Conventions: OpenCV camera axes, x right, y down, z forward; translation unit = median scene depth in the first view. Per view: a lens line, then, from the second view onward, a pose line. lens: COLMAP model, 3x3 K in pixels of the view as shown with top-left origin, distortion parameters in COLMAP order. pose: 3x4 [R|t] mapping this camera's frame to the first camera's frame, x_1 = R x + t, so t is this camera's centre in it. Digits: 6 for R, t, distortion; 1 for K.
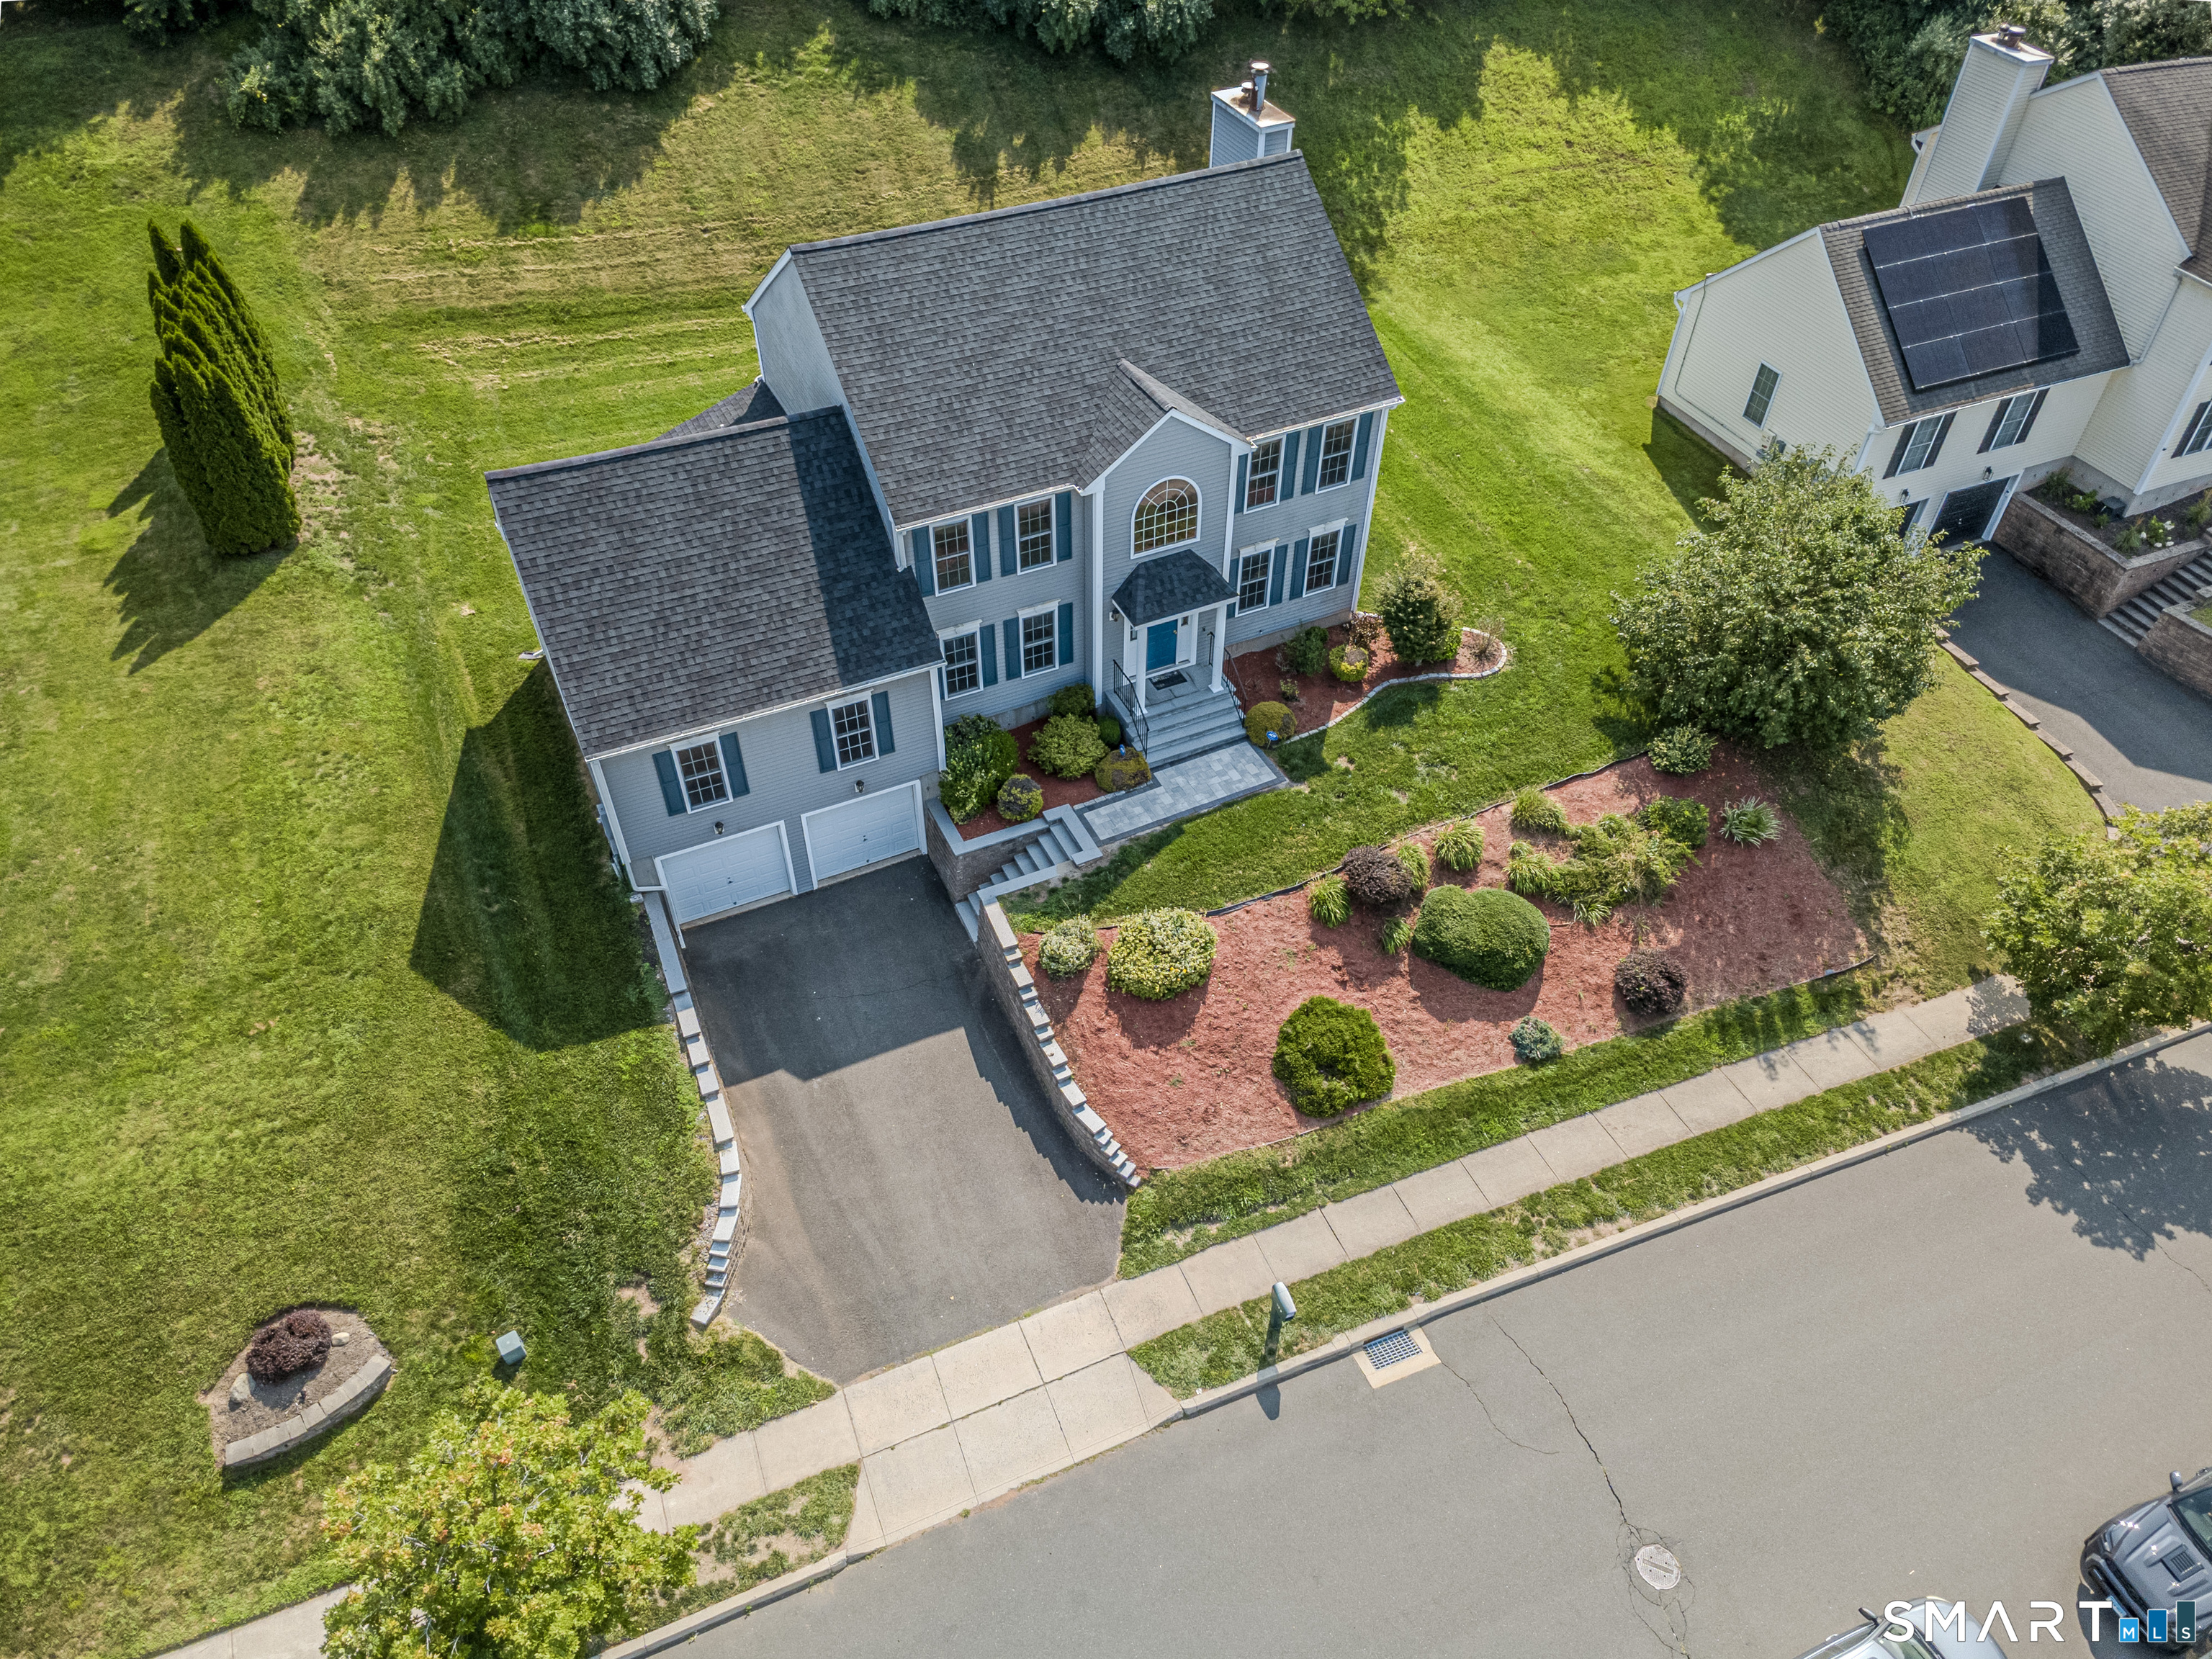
lens RADIAL K [[1472.9, 0, 1106.6], [0, 1472.9, 851.8], [0, 0, 1]] dist [0.203880, -0.196336]
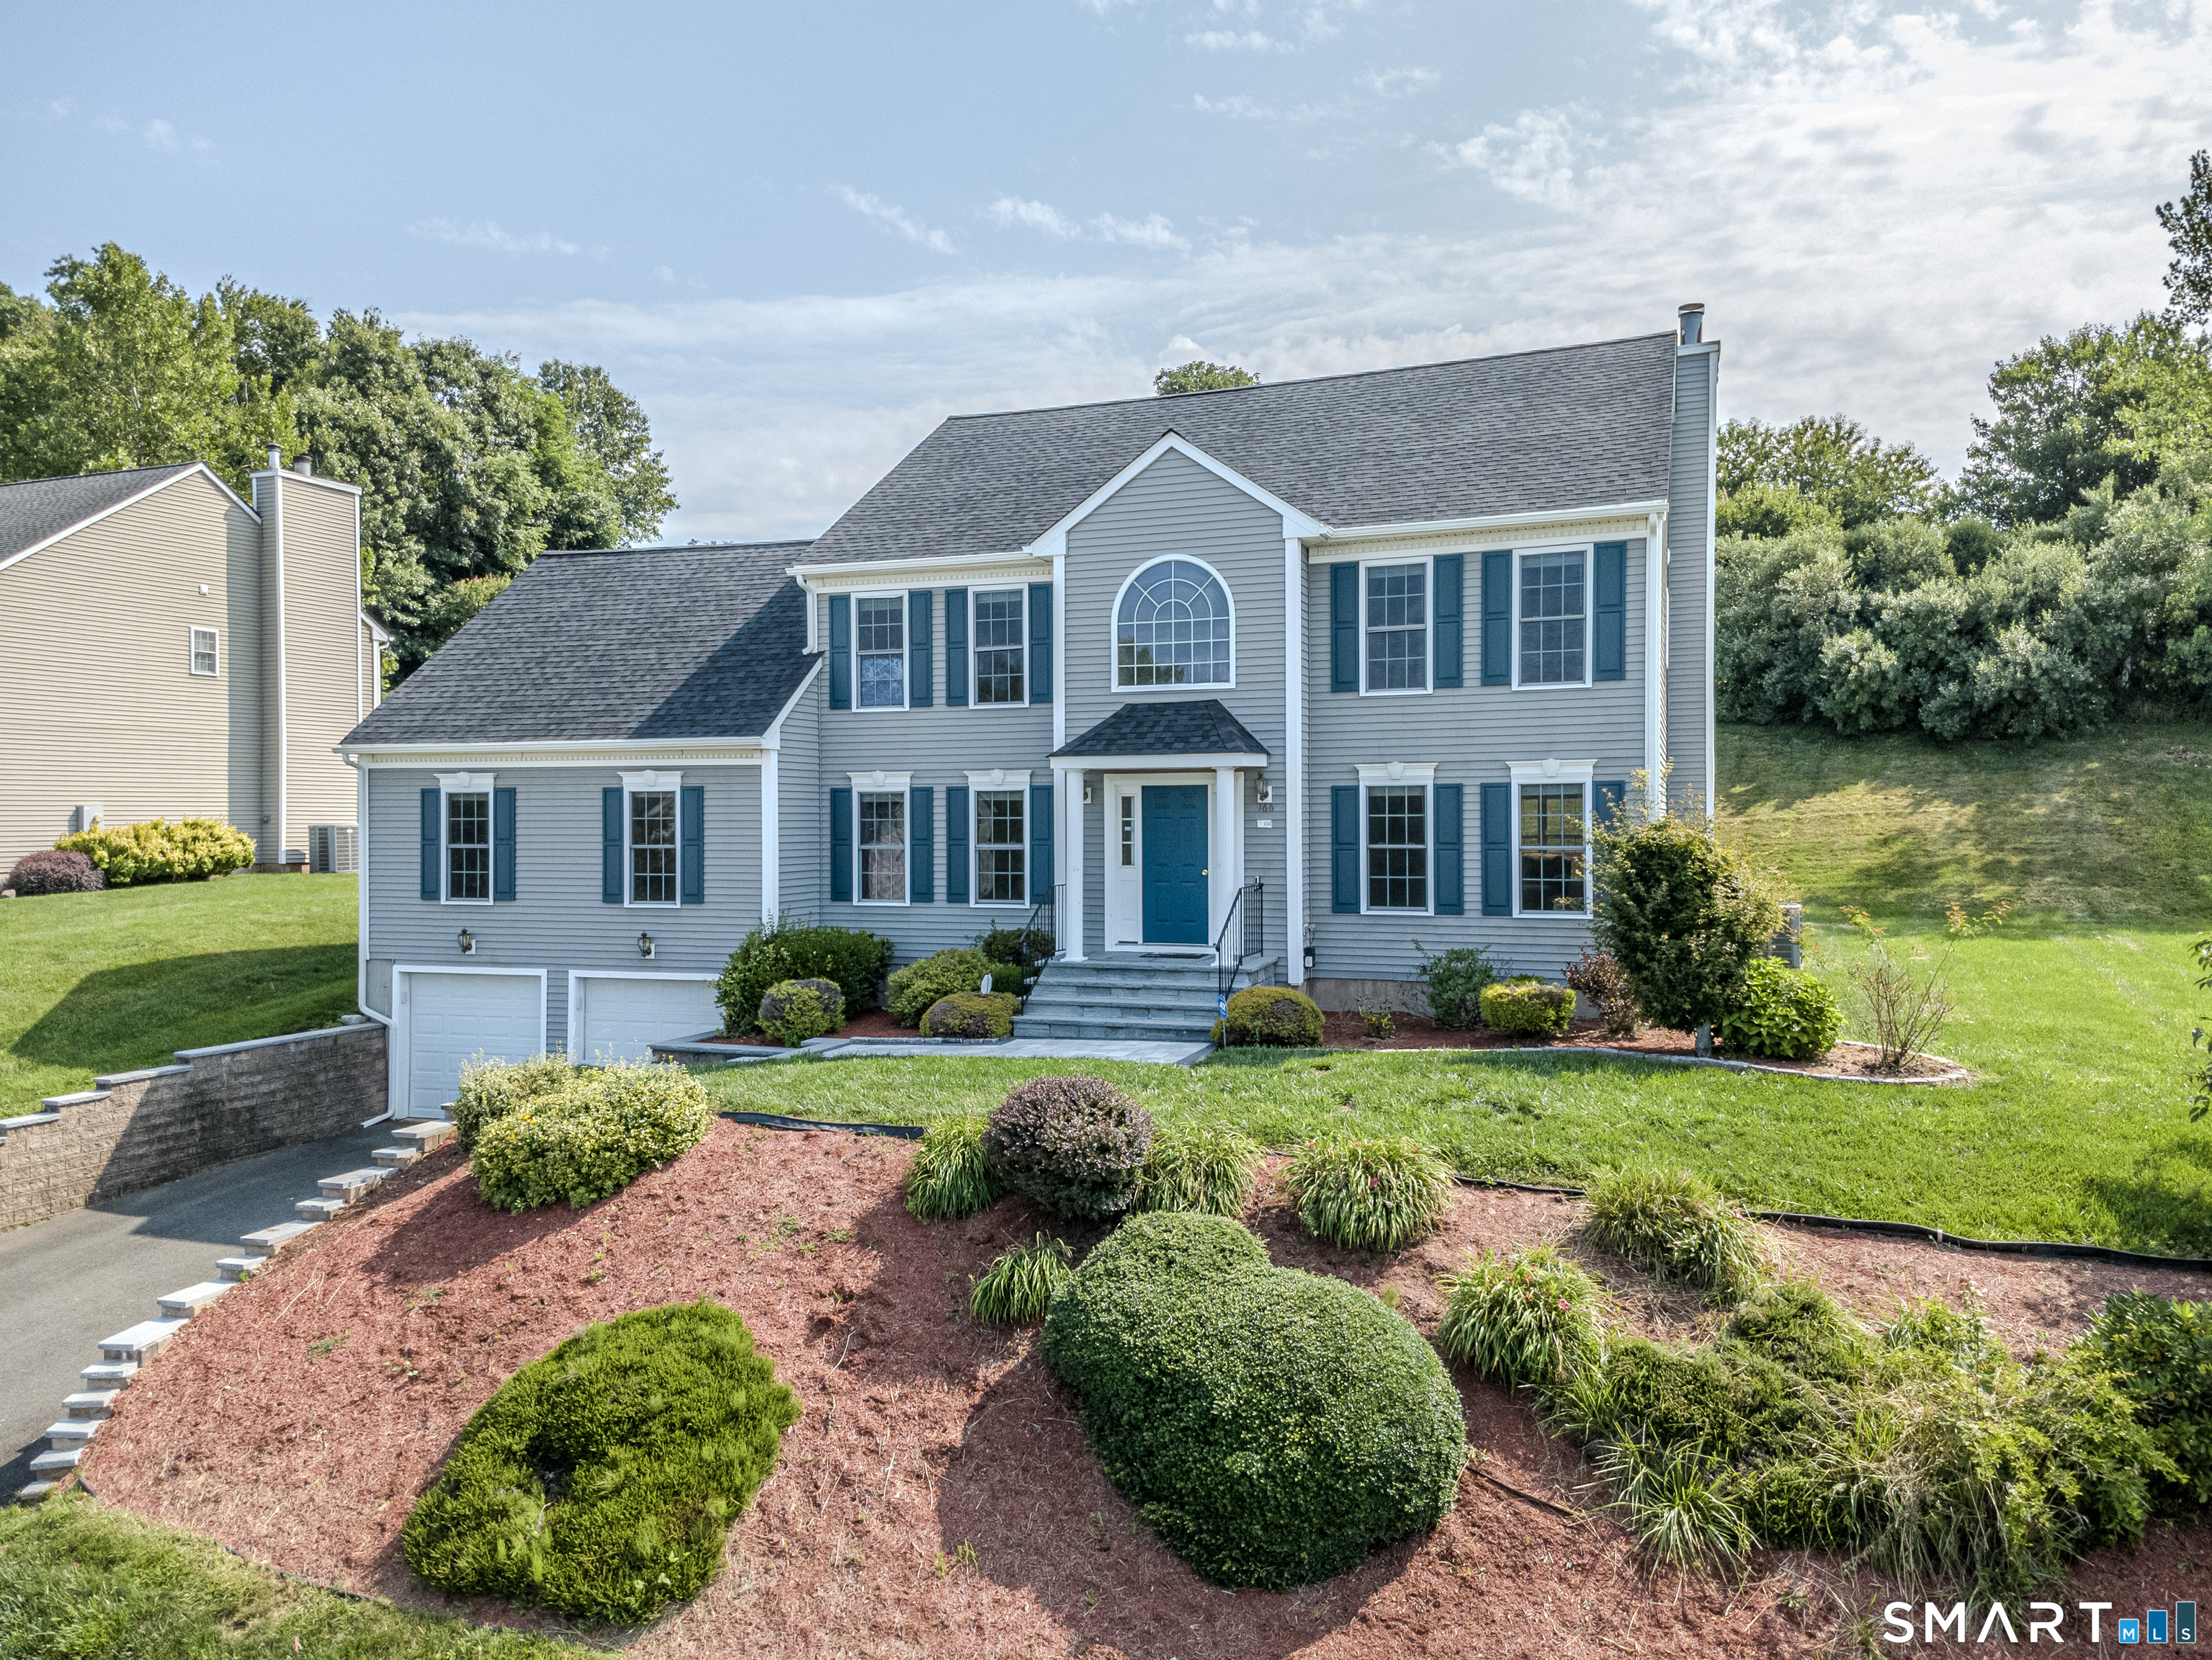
lens RADIAL K [[1507.4, 0, 1128.6], [0, 1507.4, 826.3], [0, 0, 1]] dist [0.214666, -0.205458]
pose [[0.697006, -0.004671, -0.717050, 0.471519], [-0.496774, 0.717981, -0.487565, 0.143240], [0.517105, 0.696047, 0.498117, 0.742904]]
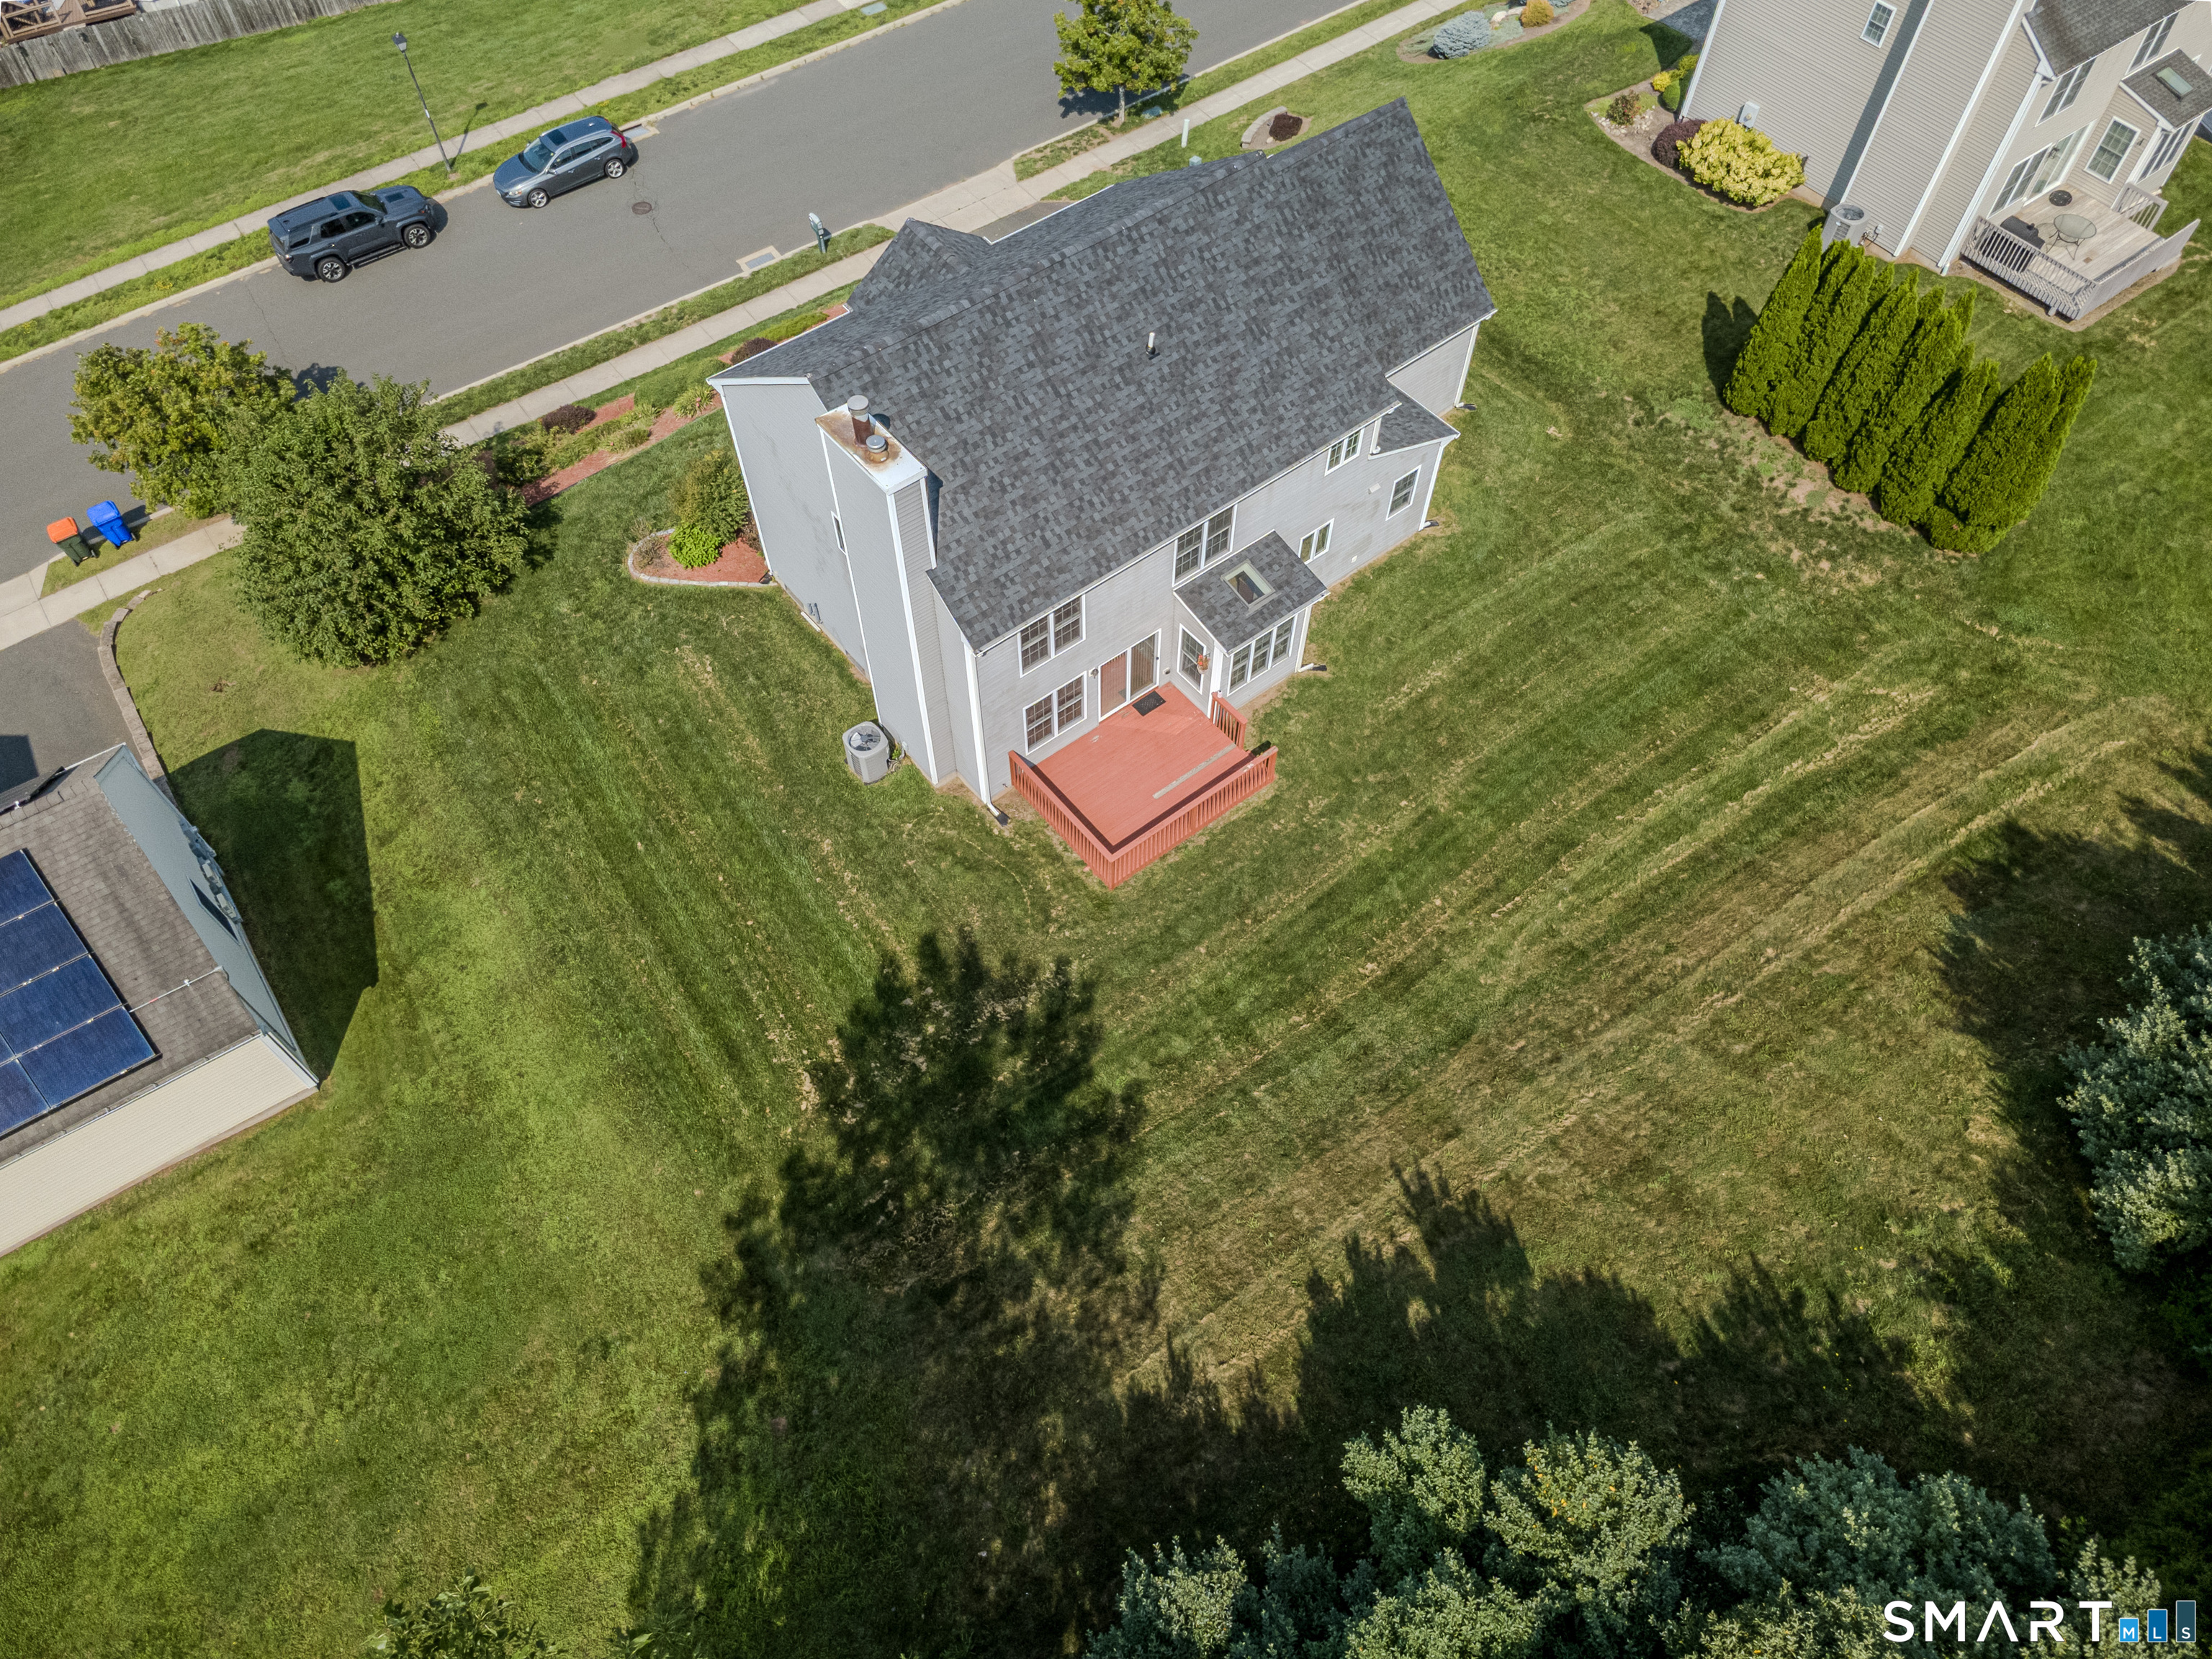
lens RADIAL K [[1472.9, 0, 1106.6], [0, 1472.9, 851.8], [0, 0, 1]] dist [0.203880, -0.196336]
pose [[-0.974475, 0.180235, -0.133846, 0.134138], [-0.166411, -0.179738, 0.969537, -1.466587], [0.150687, 0.967062, 0.205143, 1.190282]]
